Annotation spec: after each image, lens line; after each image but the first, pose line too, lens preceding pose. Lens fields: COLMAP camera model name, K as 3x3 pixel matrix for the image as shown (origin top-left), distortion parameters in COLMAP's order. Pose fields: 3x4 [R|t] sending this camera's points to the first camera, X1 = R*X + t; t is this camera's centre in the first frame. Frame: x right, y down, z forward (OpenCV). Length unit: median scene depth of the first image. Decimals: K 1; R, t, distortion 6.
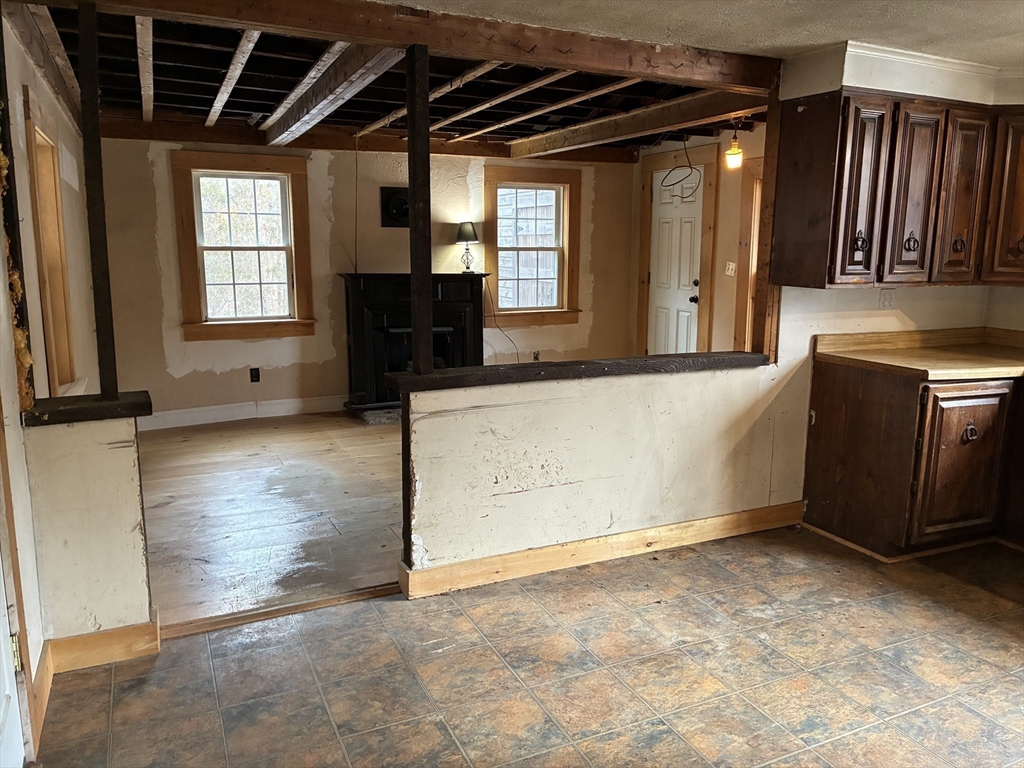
lens RADIAL K [[758.9, 0, 509.8], [0, 758.9, 388.0], [0, 0, 1]] dist [0.015122, -0.015431]
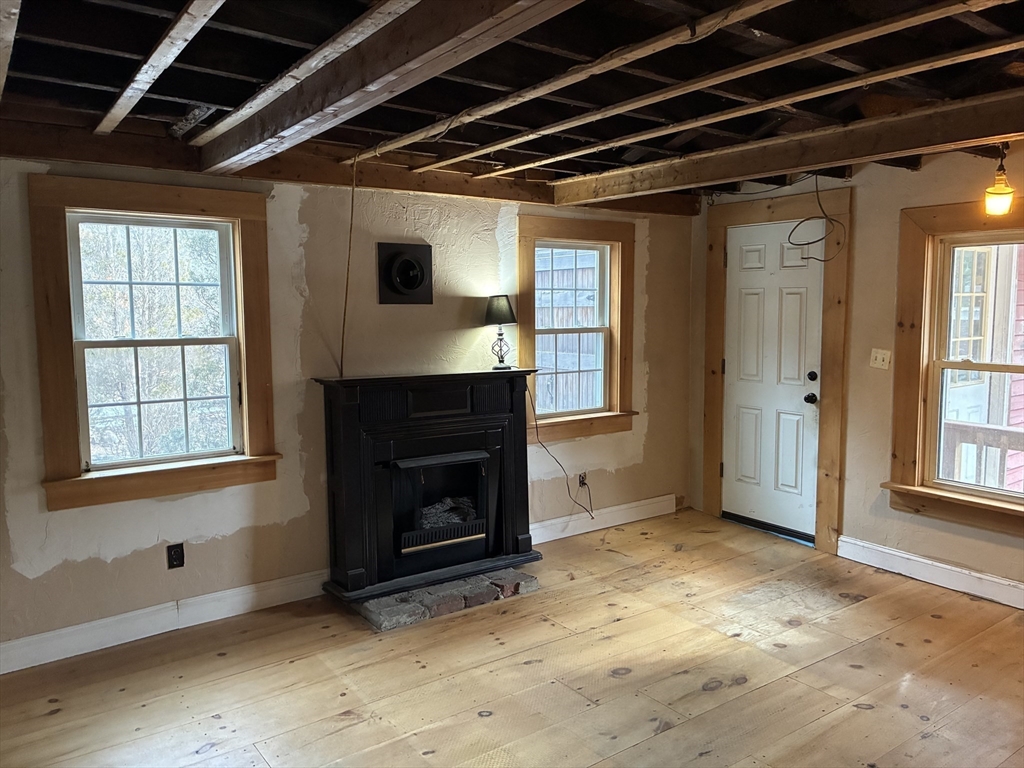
lens RADIAL K [[758.9, 0, 515.2], [0, 758.9, 381.3], [0, 0, 1]] dist [0.015122, -0.015431]
pose [[0.982401, -0.025032, 0.185099, -0.178898], [0.041149, 0.995637, -0.083748, -0.088626], [-0.182195, 0.089891, 0.979145, 0.357970]]
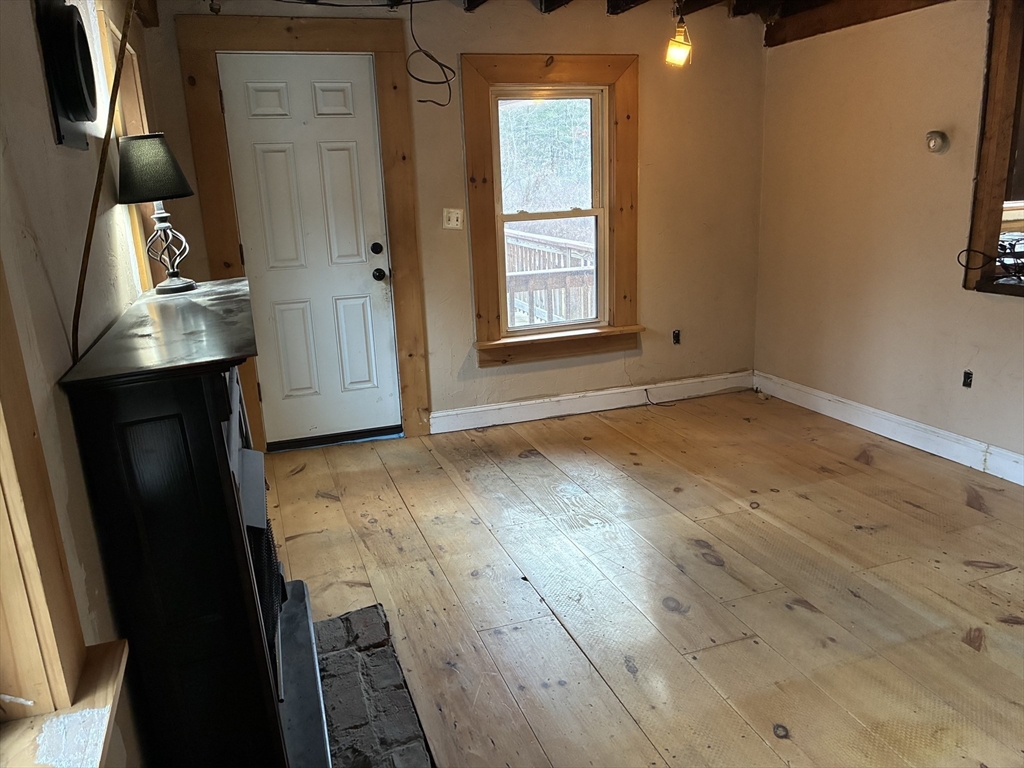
lens RADIAL K [[758.9, 0, 512.1], [0, 758.9, 387.0], [0, 0, 1]] dist [0.015122, -0.015431]
pose [[0.116639, -0.279995, 0.952889, -0.392636], [0.226265, 0.941699, 0.249011, -0.170294], [-0.967057, 0.186561, 0.173192, 0.848501]]
